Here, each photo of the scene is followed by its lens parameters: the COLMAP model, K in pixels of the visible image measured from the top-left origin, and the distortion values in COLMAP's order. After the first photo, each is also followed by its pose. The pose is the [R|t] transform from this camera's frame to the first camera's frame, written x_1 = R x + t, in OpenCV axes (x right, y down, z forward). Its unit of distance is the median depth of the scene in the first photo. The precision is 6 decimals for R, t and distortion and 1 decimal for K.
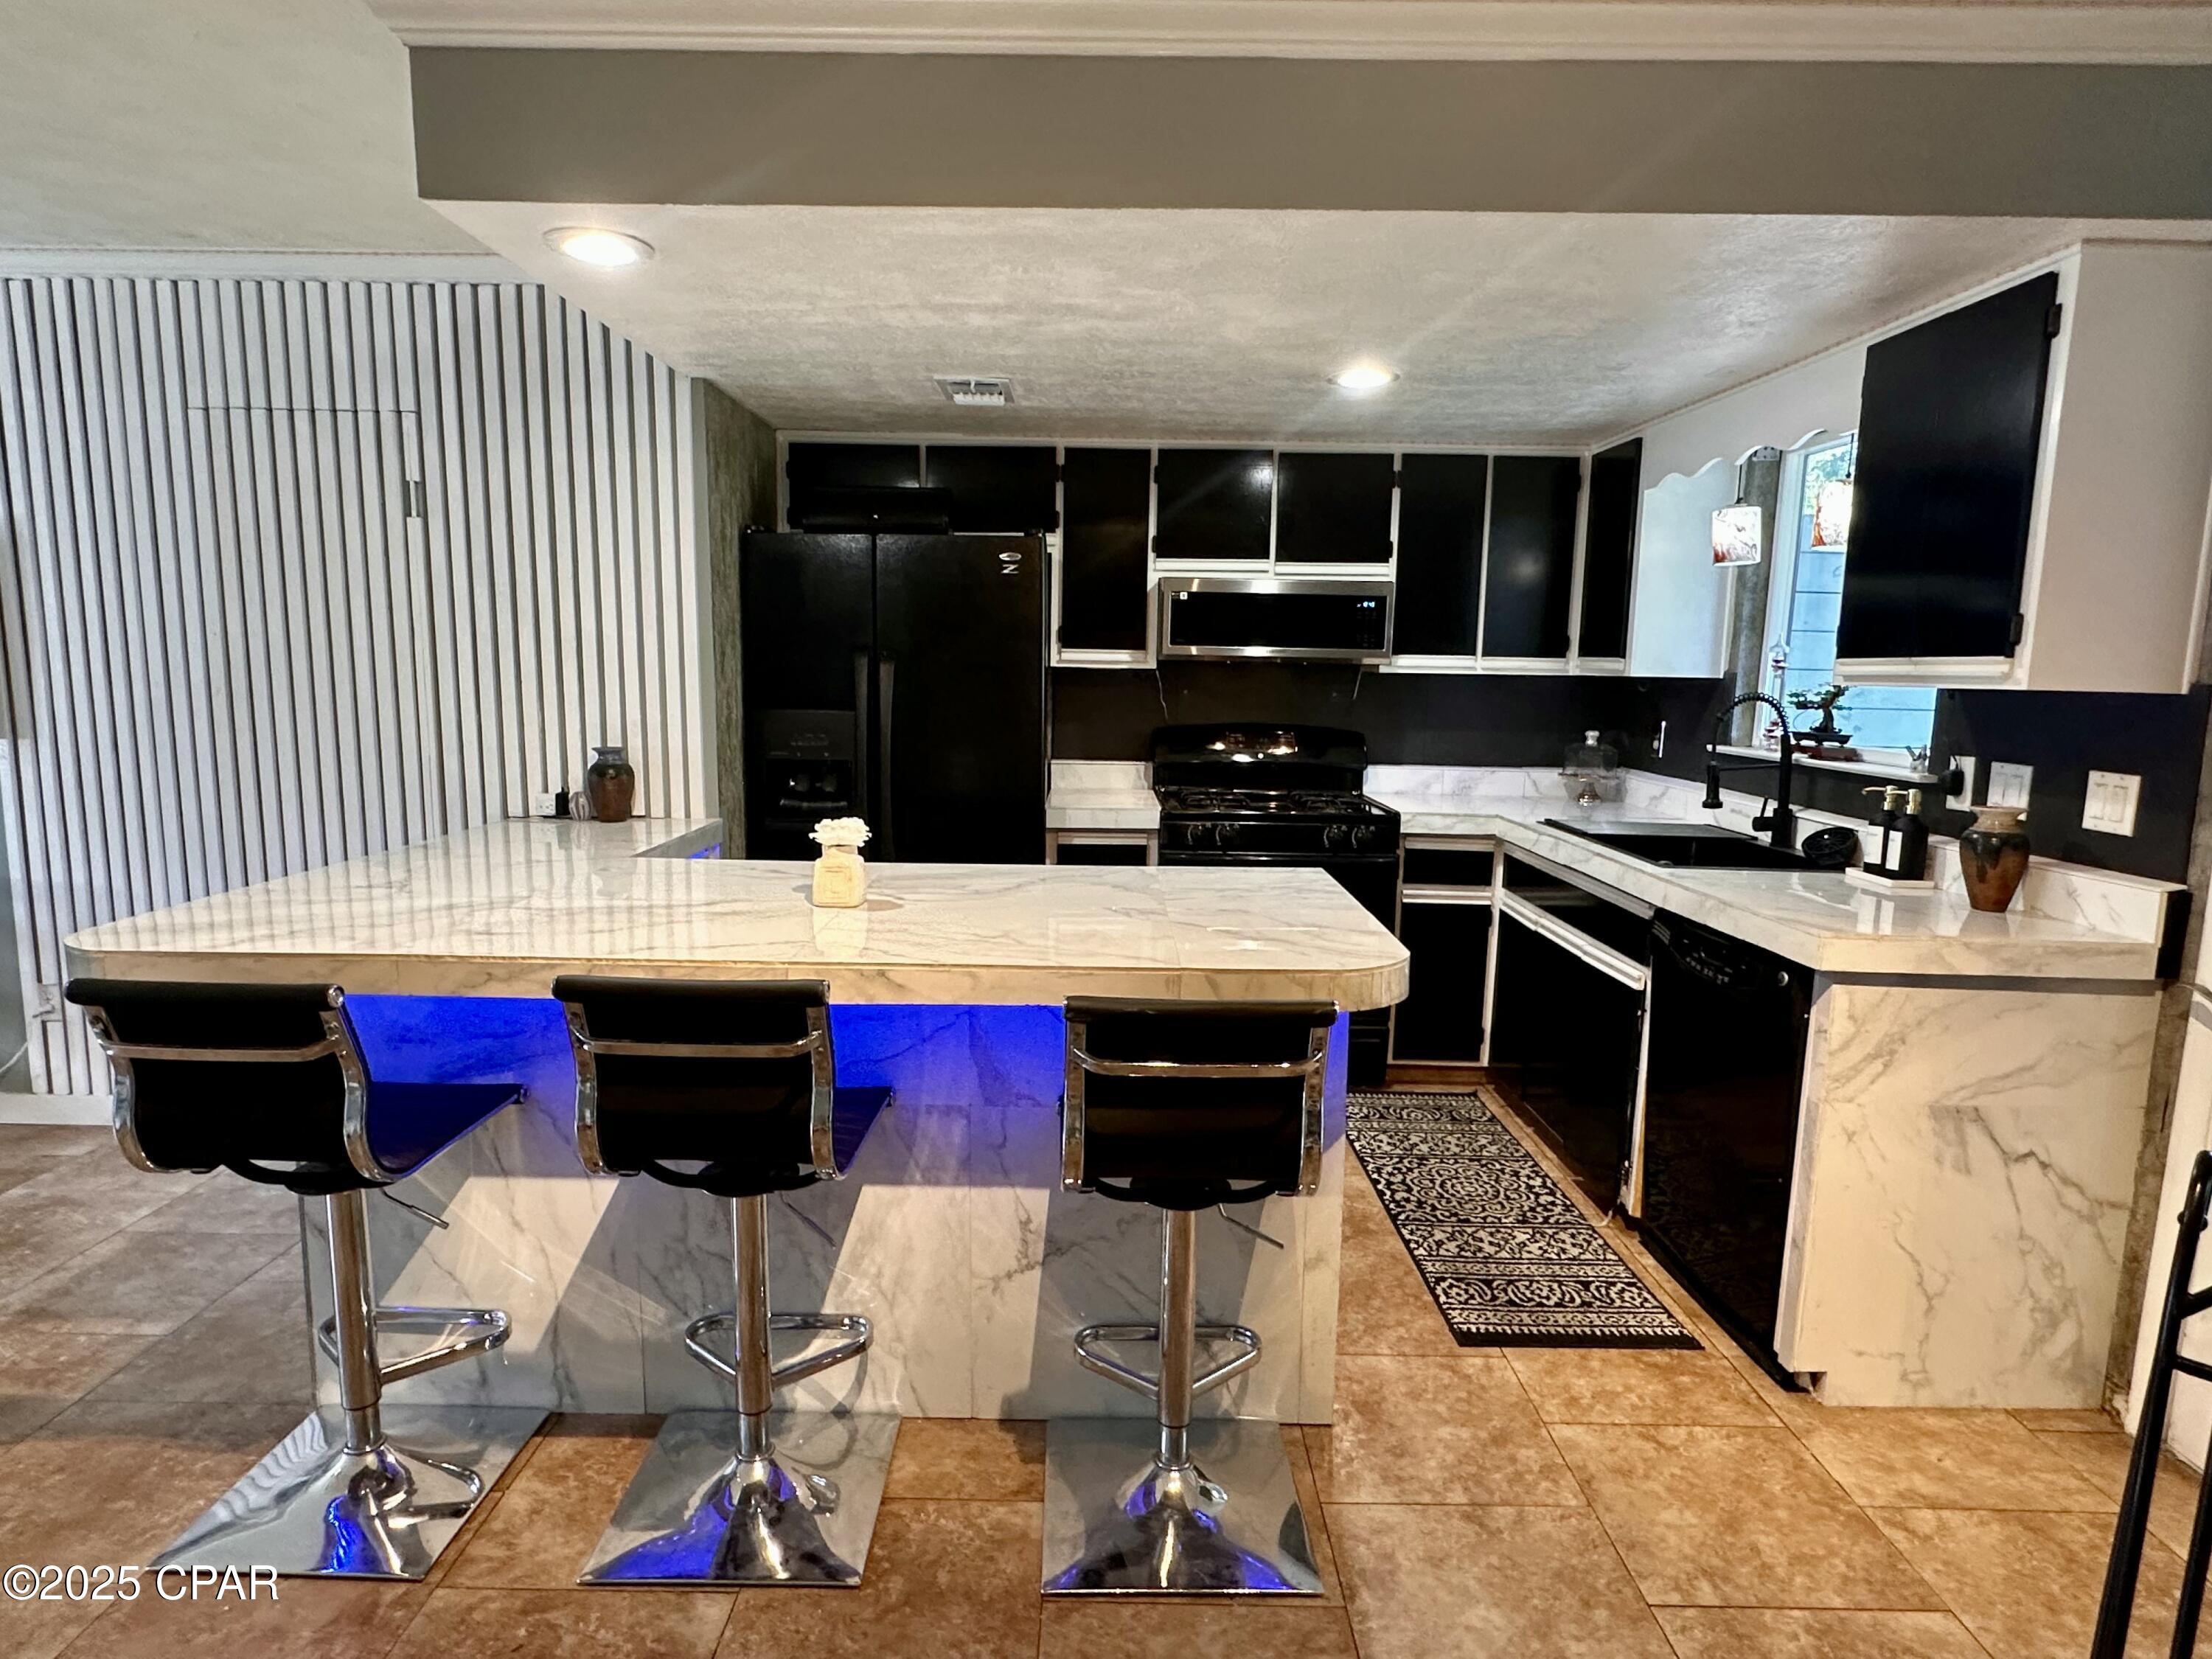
lens RADIAL K [[1242.4, 0, 1100.5], [0, 1242.4, 837.7], [0, 0, 1]] dist [-0.004217, -0.000761]
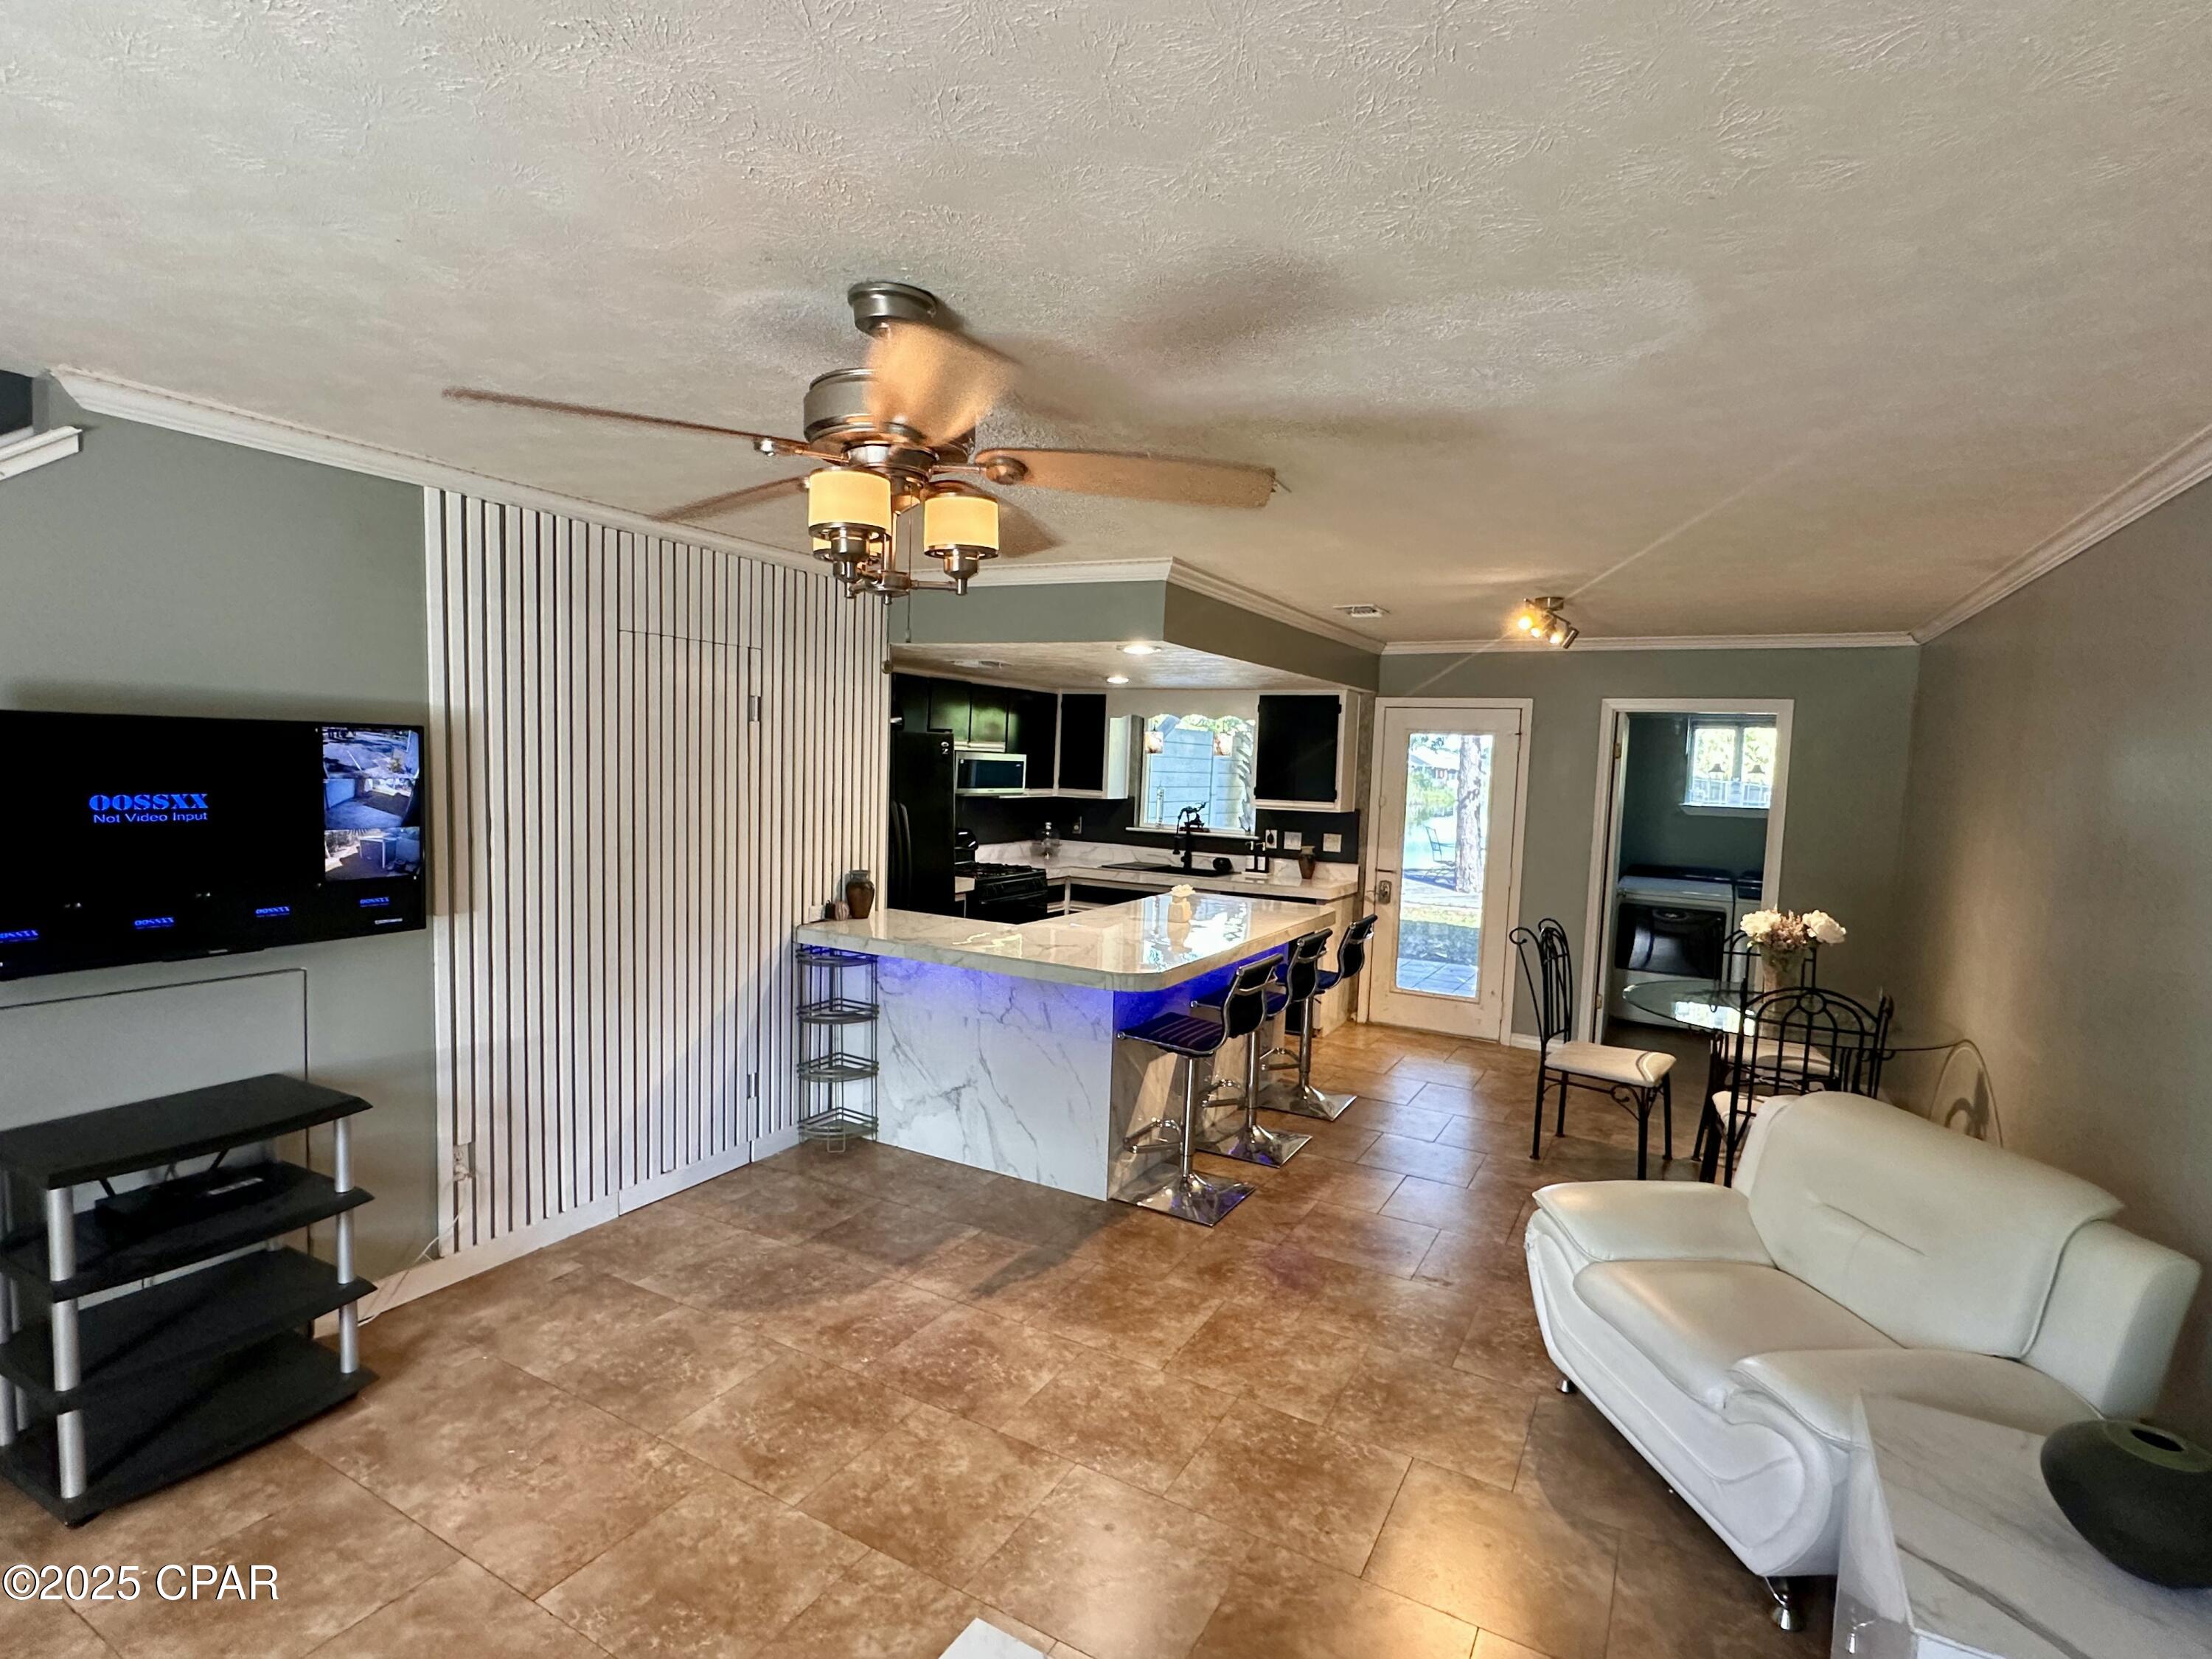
lens RADIAL K [[1081.0, 0, 1103.2], [0, 1081.0, 836.9], [0, 0, 1]] dist [0.005181, 0.000274]
pose [[0.486495, -0.064303, 0.871314, -1.461715], [0.096920, 0.995105, 0.019324, -0.114186], [-0.868291, 0.075047, 0.490346, 0.061572]]
